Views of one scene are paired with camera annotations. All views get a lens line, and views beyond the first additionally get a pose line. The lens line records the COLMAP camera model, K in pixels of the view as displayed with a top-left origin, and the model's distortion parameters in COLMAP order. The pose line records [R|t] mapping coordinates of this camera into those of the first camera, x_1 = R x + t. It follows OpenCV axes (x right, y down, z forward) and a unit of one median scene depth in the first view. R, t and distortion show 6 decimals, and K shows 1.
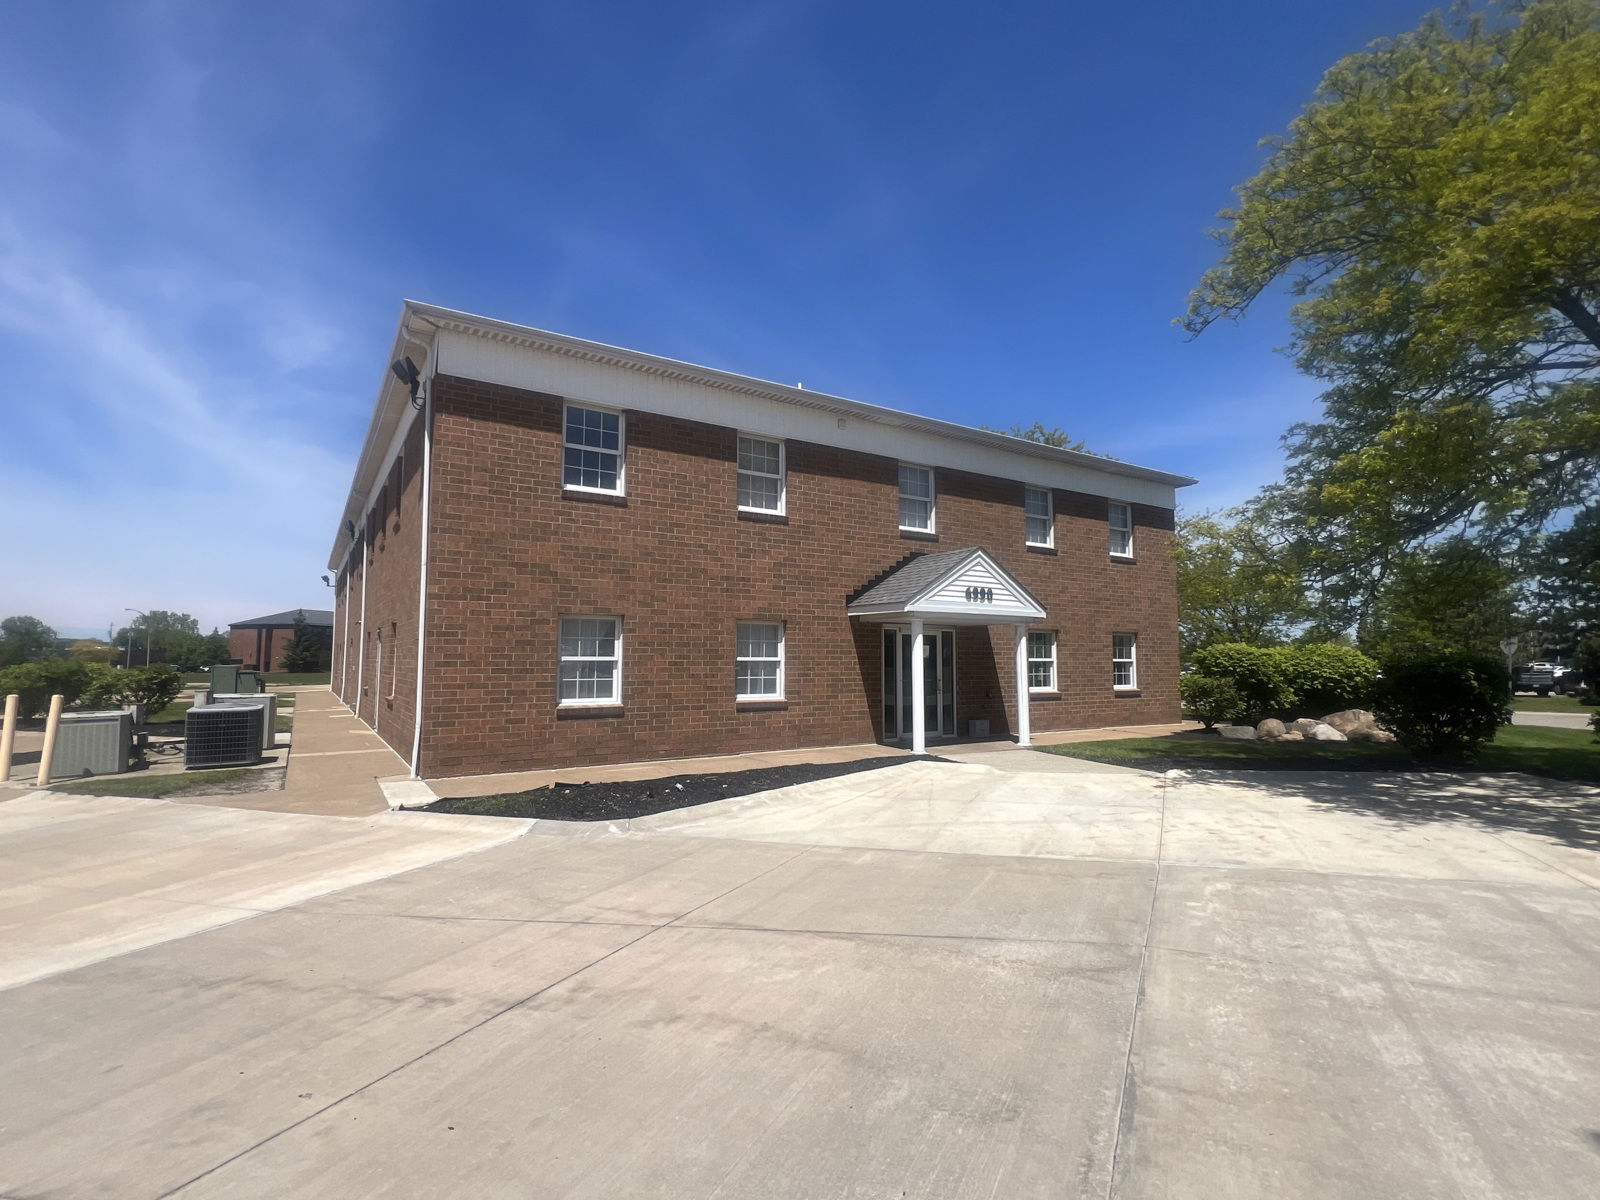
lens RADIAL K [[757.6, 0, 797.1], [0, 757.6, 595.3], [0, 0, 1]] dist [0.001094, 0.000127]
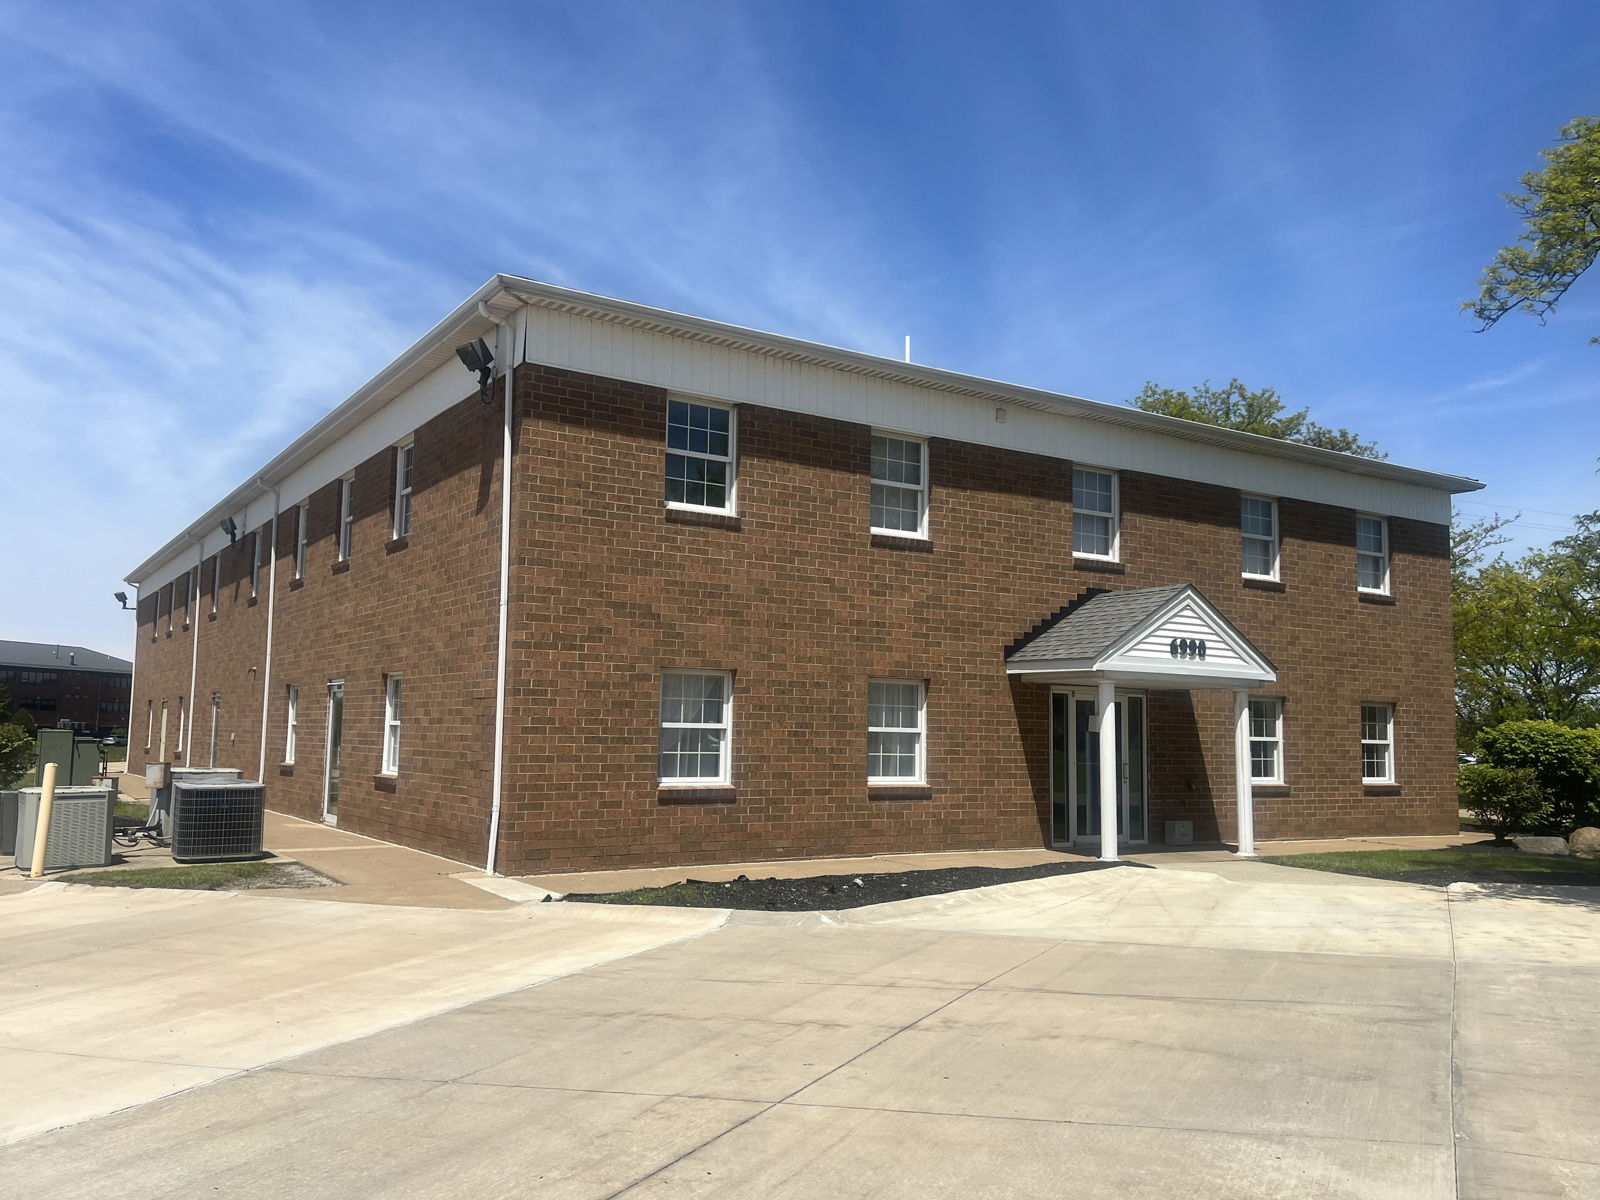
lens RADIAL K [[1282.3, 0, 783.7], [0, 1282.3, 600.4], [0, 0, 1]] dist [0.067376, -0.067400]
pose [[0.999877, 0.015640, -0.001261, -0.178345], [-0.015661, 0.999701, -0.018787, -0.021198], [0.000966, 0.018804, 0.999823, -0.306991]]
